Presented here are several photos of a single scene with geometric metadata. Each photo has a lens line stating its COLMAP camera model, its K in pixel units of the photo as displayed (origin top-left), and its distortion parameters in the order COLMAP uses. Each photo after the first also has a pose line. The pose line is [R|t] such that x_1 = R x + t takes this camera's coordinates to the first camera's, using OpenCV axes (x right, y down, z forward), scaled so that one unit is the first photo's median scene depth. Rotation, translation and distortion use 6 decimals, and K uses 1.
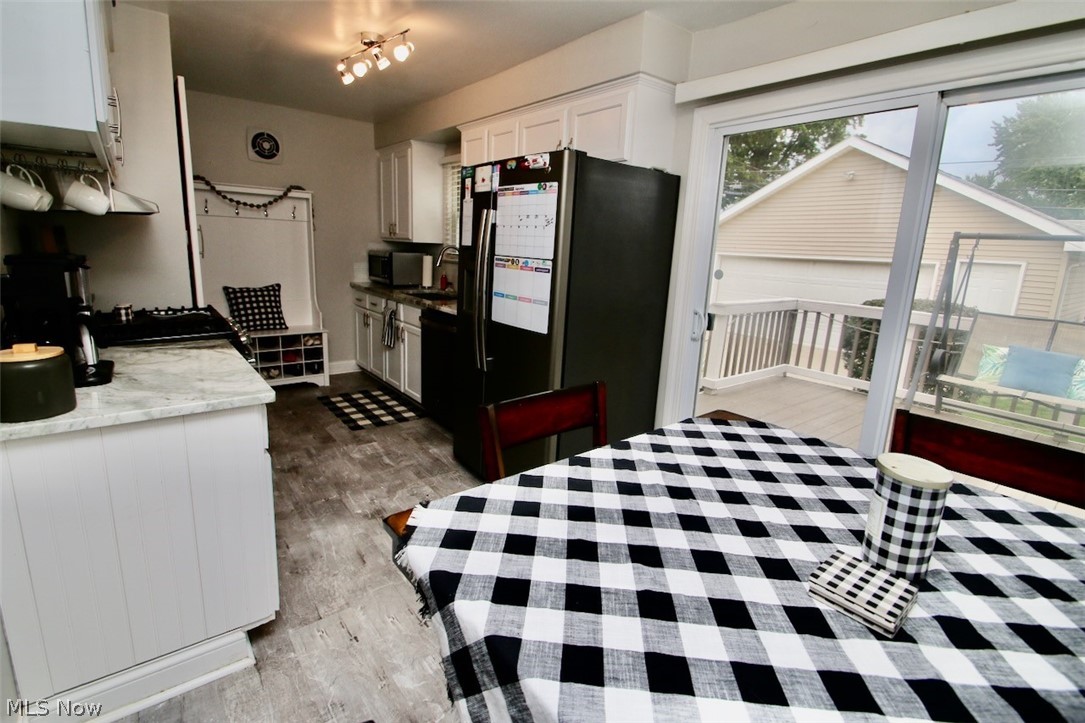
lens RADIAL K [[496.0, 0, 544.7], [0, 496.0, 357.7], [0, 0, 1]] dist [0.009066, -0.012427]
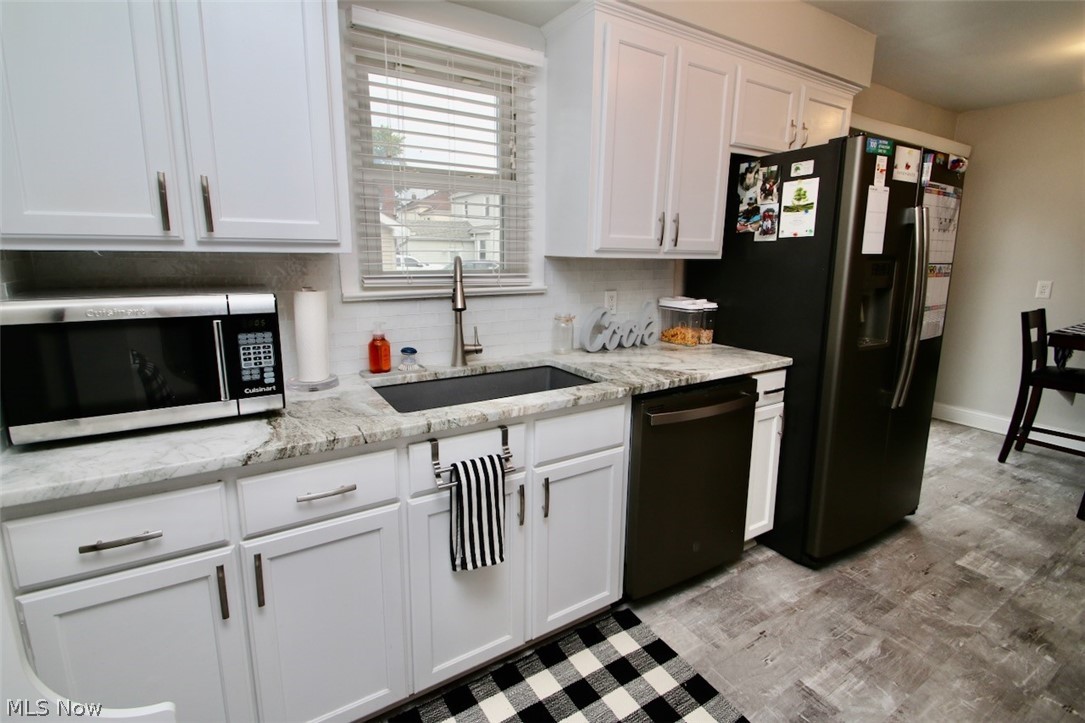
lens RADIAL K [[496.0, 0, 535.0], [0, 496.0, 349.0], [0, 0, 1]] dist [0.009066, -0.012427]
pose [[0.131086, -0.231917, 0.963863, -0.979237], [0.214814, 0.955798, 0.200762, -0.359891], [-0.967818, 0.180734, 0.175111, 1.446227]]
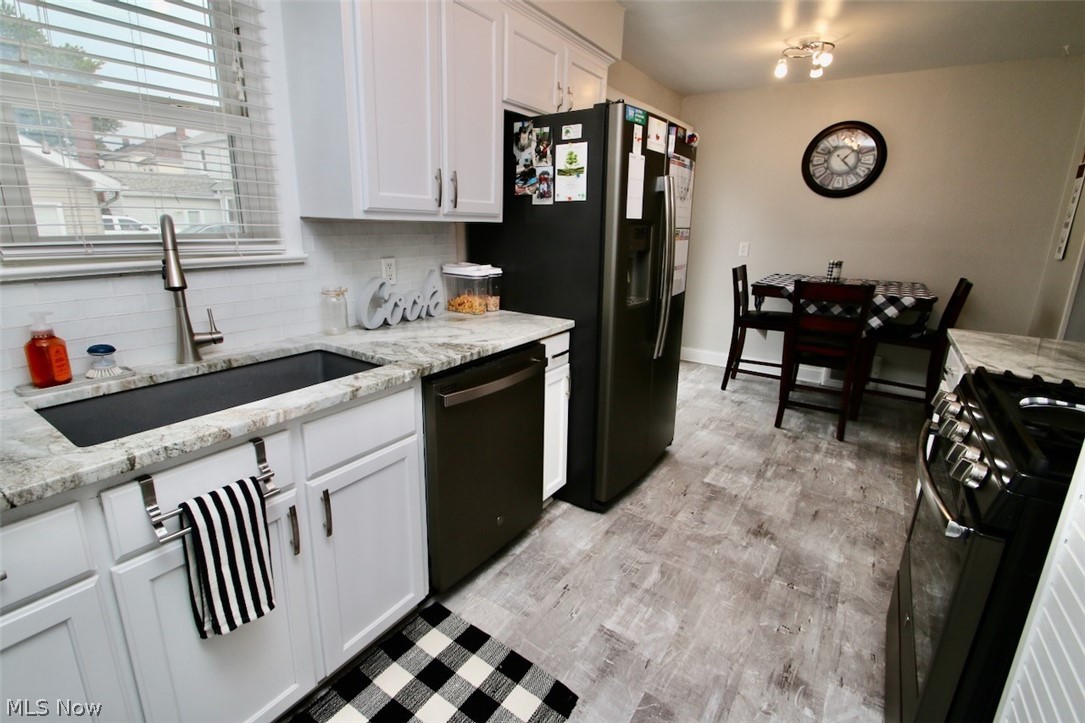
lens RADIAL K [[496.0, 0, 531.8], [0, 496.0, 347.2], [0, 0, 1]] dist [0.009066, -0.012427]
pose [[-0.283837, -0.287351, 0.914804, -0.906573], [0.177601, 0.921779, 0.344646, -0.352128], [-0.942281, 0.260294, -0.210601, 1.439596]]
